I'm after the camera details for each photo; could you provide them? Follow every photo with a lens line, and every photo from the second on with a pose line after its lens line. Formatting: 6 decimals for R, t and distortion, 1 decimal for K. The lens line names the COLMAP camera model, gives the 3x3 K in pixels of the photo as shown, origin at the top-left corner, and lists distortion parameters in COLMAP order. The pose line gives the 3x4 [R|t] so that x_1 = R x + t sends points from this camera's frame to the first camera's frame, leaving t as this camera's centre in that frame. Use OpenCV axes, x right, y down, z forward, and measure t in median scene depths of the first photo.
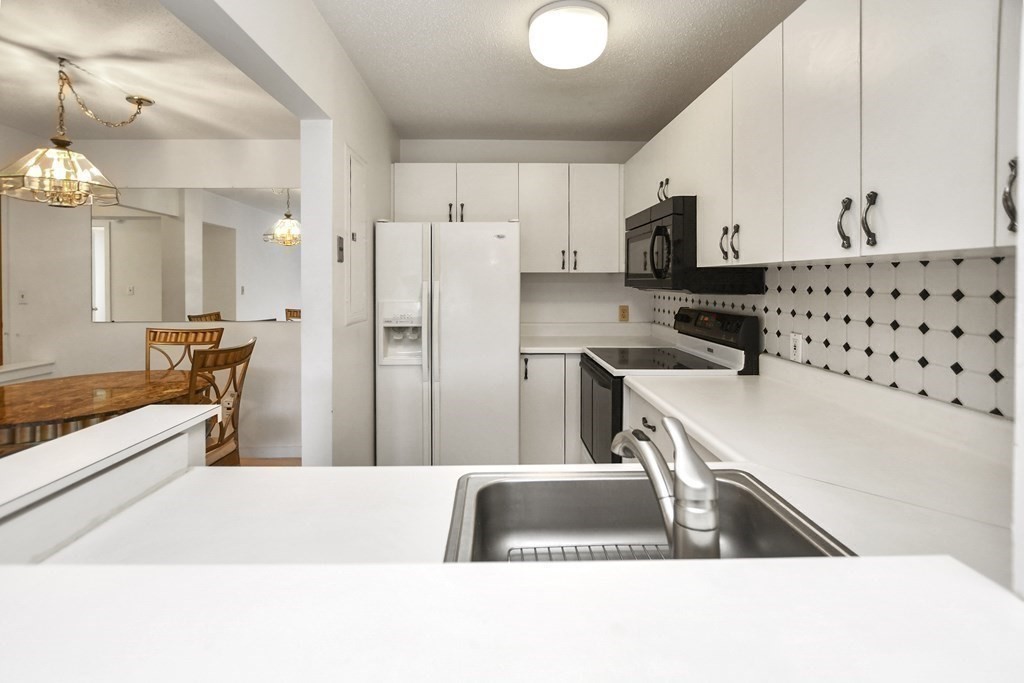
lens RADIAL K [[463.7, 0, 503.9], [0, 463.7, 283.3], [0, 0, 1]] dist [-0.002177, -0.000217]
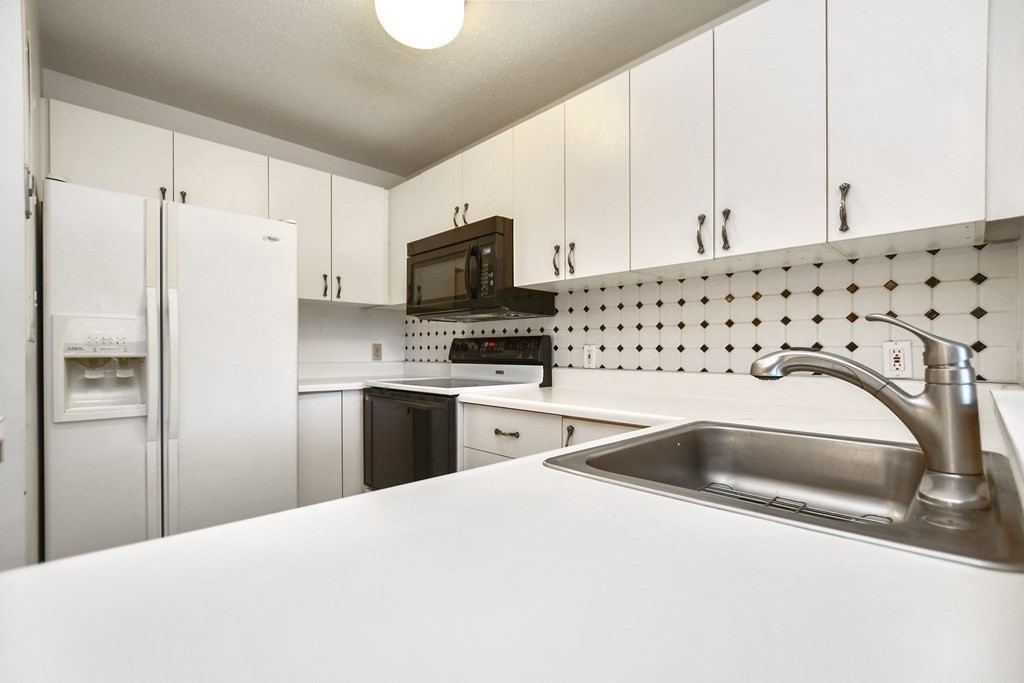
lens RADIAL K [[458.8, 0, 502.5], [0, 458.8, 352.6], [0, 0, 1]] dist [-0.002098, 0.000342]
pose [[0.738894, -0.001528, 0.673820, -0.240027], [0.003011, 0.999995, -0.001035, 0.090193], [-0.673815, 0.002794, 0.738894, 0.188708]]
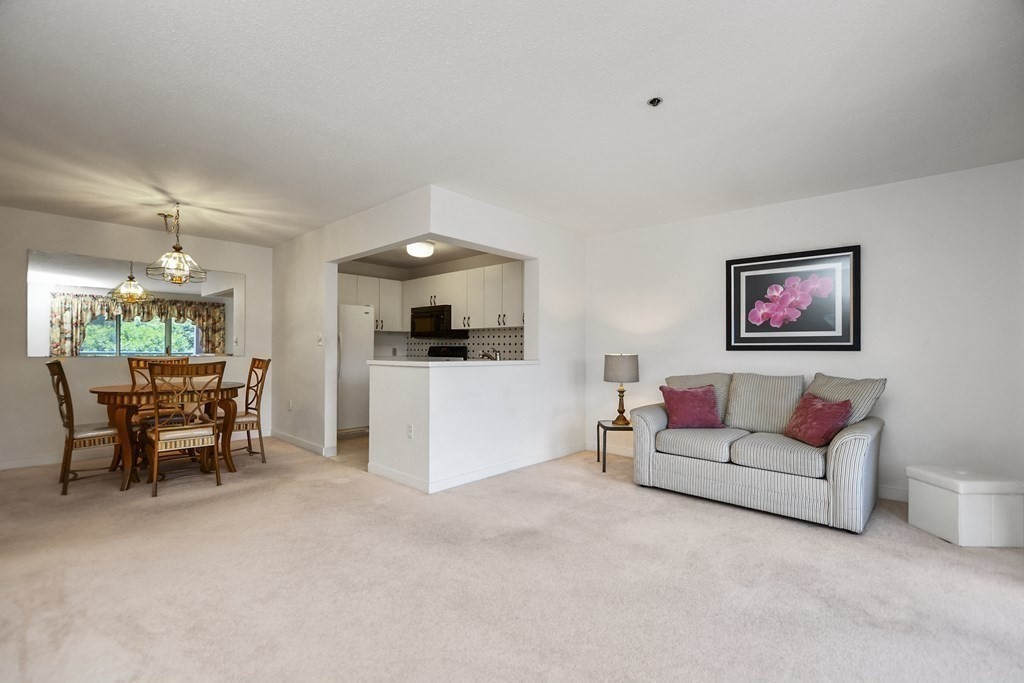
lens RADIAL K [[451.5, 0, 504.7], [0, 451.5, 348.2], [0, 0, 1]] dist [-0.012931, 0.000716]
pose [[0.699276, 0.009433, 0.714789, -1.099720], [-0.003931, 0.999949, -0.009350, 0.087298], [-0.714841, 0.003728, 0.699277, -0.987481]]
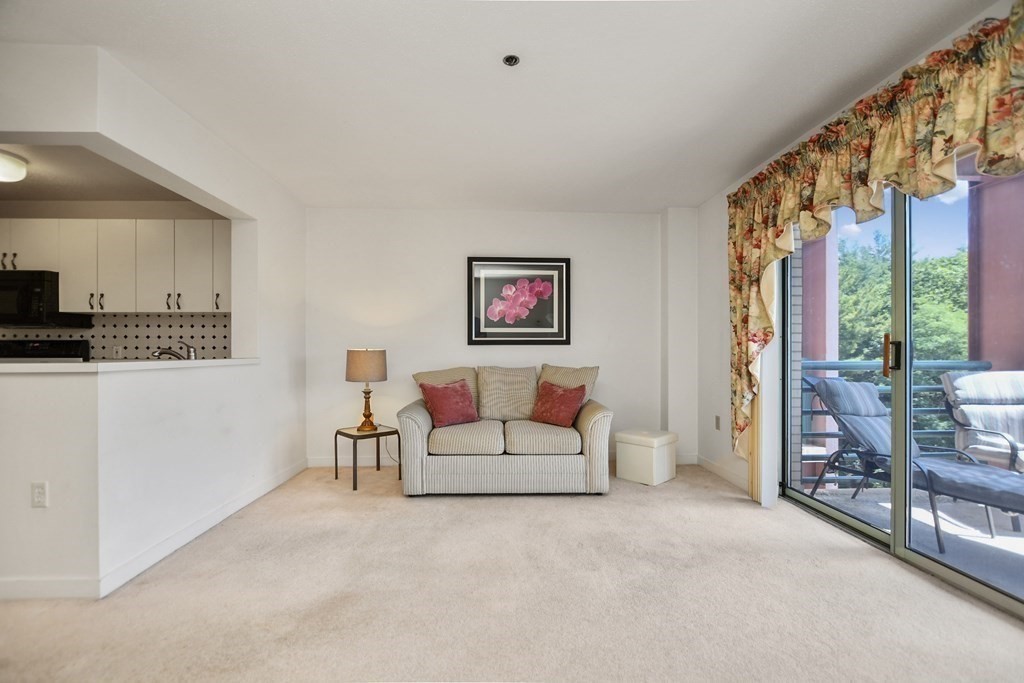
lens RADIAL K [[450.4, 0, 508.1], [0, 450.4, 350.4], [0, 0, 1]] dist [-0.008191, 0.000139]
pose [[-0.009453, -0.000352, 0.999955, -1.048527], [0.005515, 0.999985, 0.000404, 0.097109], [-0.999940, 0.005518, -0.009451, -0.576717]]
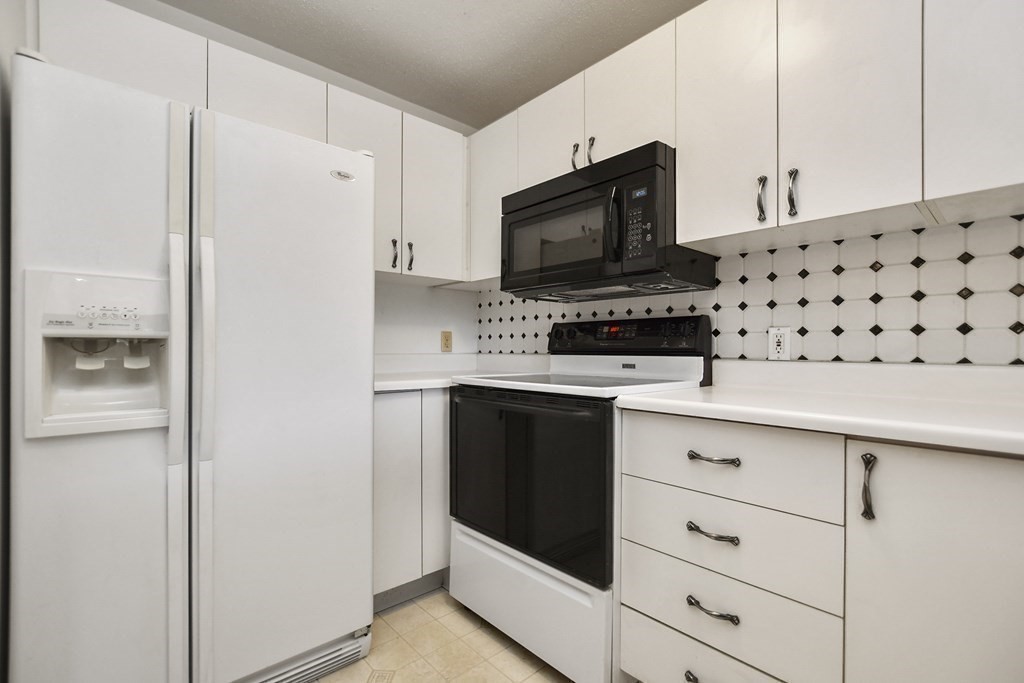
lens RADIAL K [[463.8, 0, 505.3], [0, 463.8, 347.5], [0, 0, 1]] dist [-0.004899, -0.000203]
pose [[0.765115, 0.004187, 0.643880, -0.212952], [-0.000076, 0.999979, -0.006413, 0.105988], [-0.643894, 0.004858, 0.765099, 0.470621]]
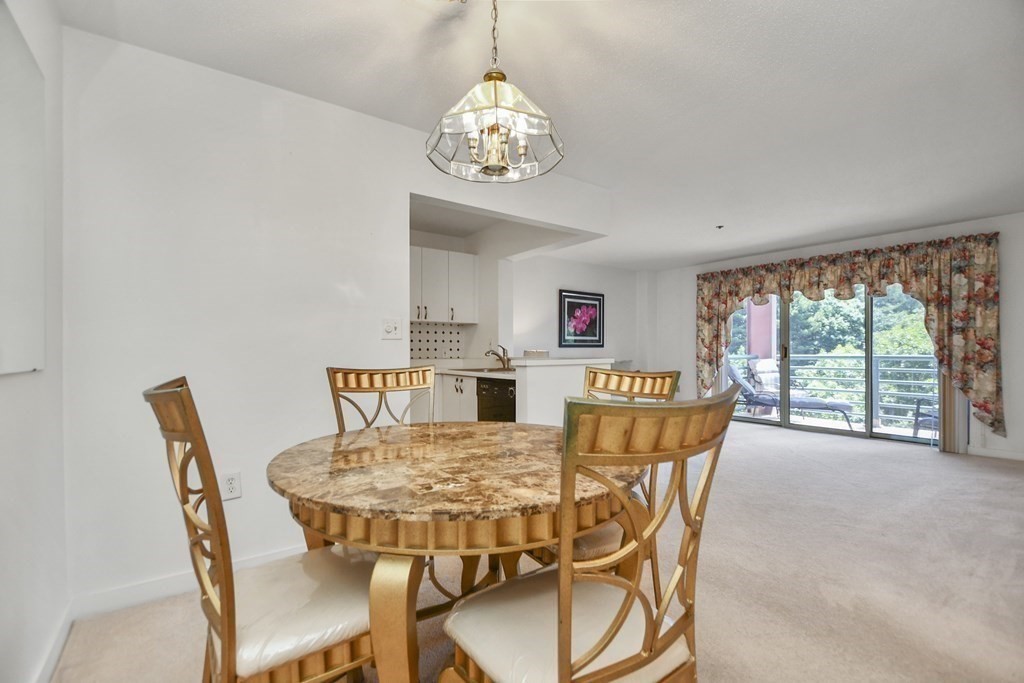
lens RADIAL K [[450.4, 0, 508.1], [0, 450.4, 350.4], [0, 0, 1]] dist [-0.008191, 0.000139]
pose [[-0.572322, 0.001417, 0.820028, -1.267953], [0.006960, 0.999971, 0.003129, 0.083448], [-0.820000, 0.007498, -0.572315, 1.144221]]
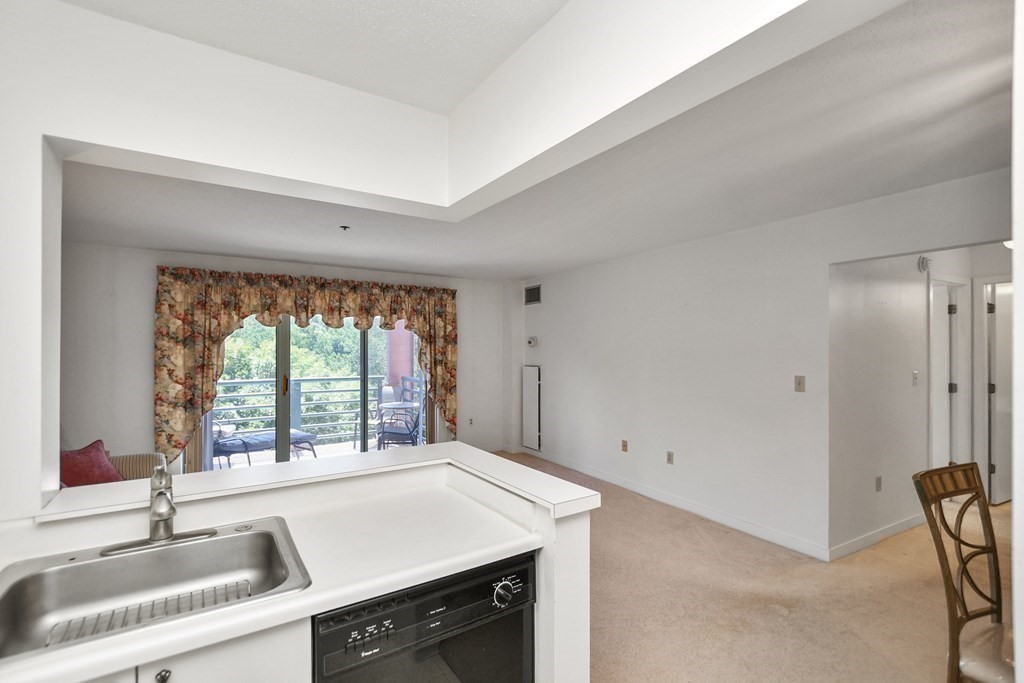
lens RADIAL K [[463.0, 0, 504.6], [0, 463.0, 341.3], [0, 0, 1]] dist [-0.001628, 0.000117]
pose [[-0.853197, -0.007940, -0.521528, 0.032457], [-0.001241, 0.999912, -0.013192, -0.047916], [0.521587, -0.010608, -0.853132, 0.817715]]
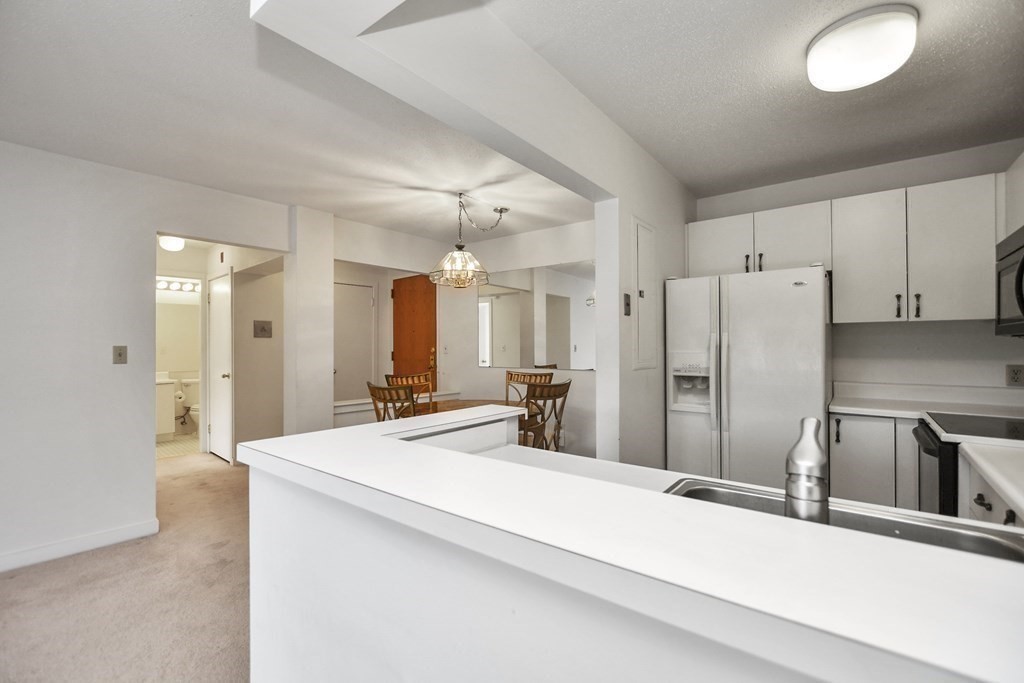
lens RADIAL K [[453.8, 0, 508.9], [0, 453.8, 343.3], [0, 0, 1]] dist [-0.009162, 0.000563]
pose [[0.778009, -0.003114, -0.628245, 0.110906], [-0.001525, 0.999975, -0.006845, 0.027081], [0.628251, 0.006284, 0.777986, -0.072914]]
